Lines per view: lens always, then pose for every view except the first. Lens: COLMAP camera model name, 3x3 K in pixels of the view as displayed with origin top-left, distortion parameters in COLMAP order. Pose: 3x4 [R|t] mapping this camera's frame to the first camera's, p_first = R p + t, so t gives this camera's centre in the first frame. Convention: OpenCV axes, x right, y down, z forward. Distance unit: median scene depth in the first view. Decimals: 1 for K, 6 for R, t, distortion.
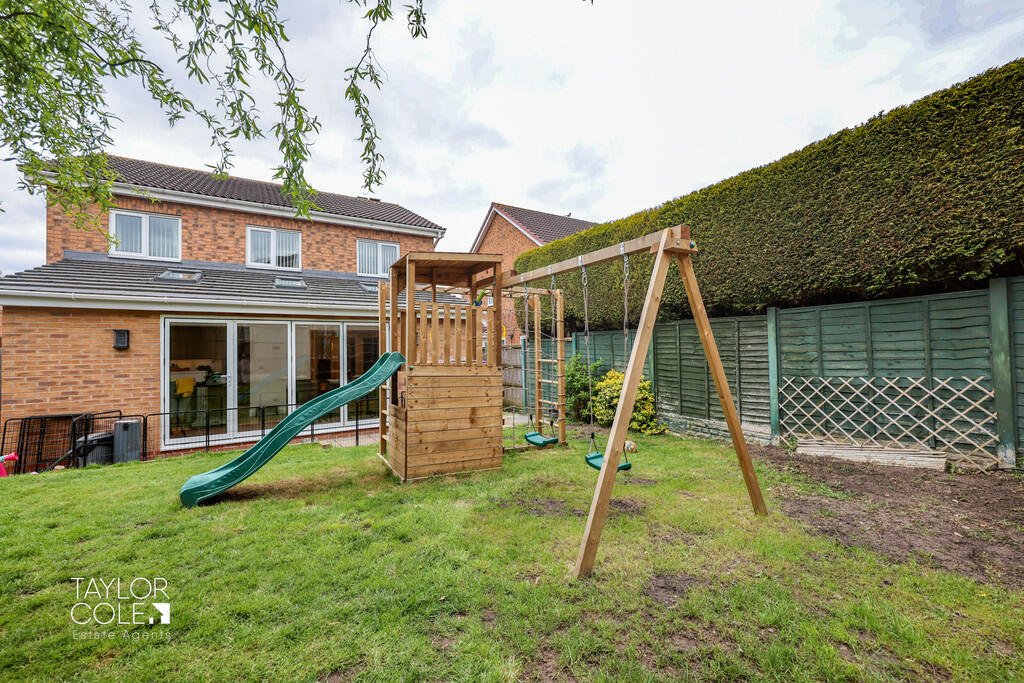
lens RADIAL K [[416.3, 0, 509.5], [0, 416.3, 343.0], [0, 0, 1]] dist [0.004391, 0.000018]
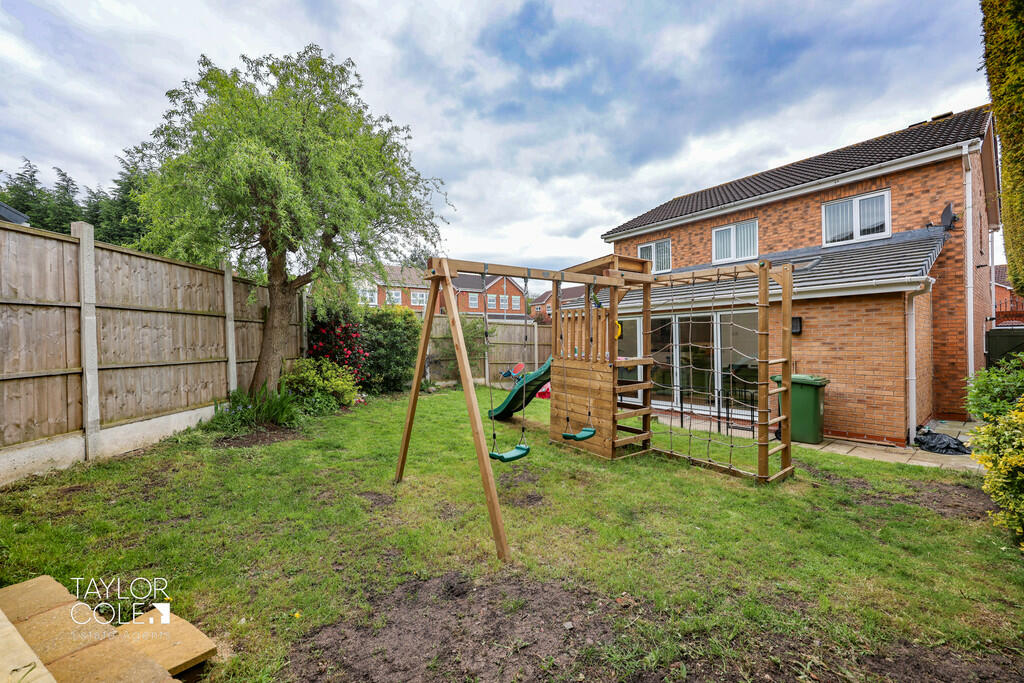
lens RADIAL K [[416.3, 0, 509.6], [0, 416.3, 340.5], [0, 0, 1]] dist [0.004391, 0.000018]
pose [[0.120089, 0.011149, -0.992701, 0.420204], [0.034319, 0.999293, 0.015375, -0.009369], [0.992170, -0.035915, 0.119621, 0.273568]]
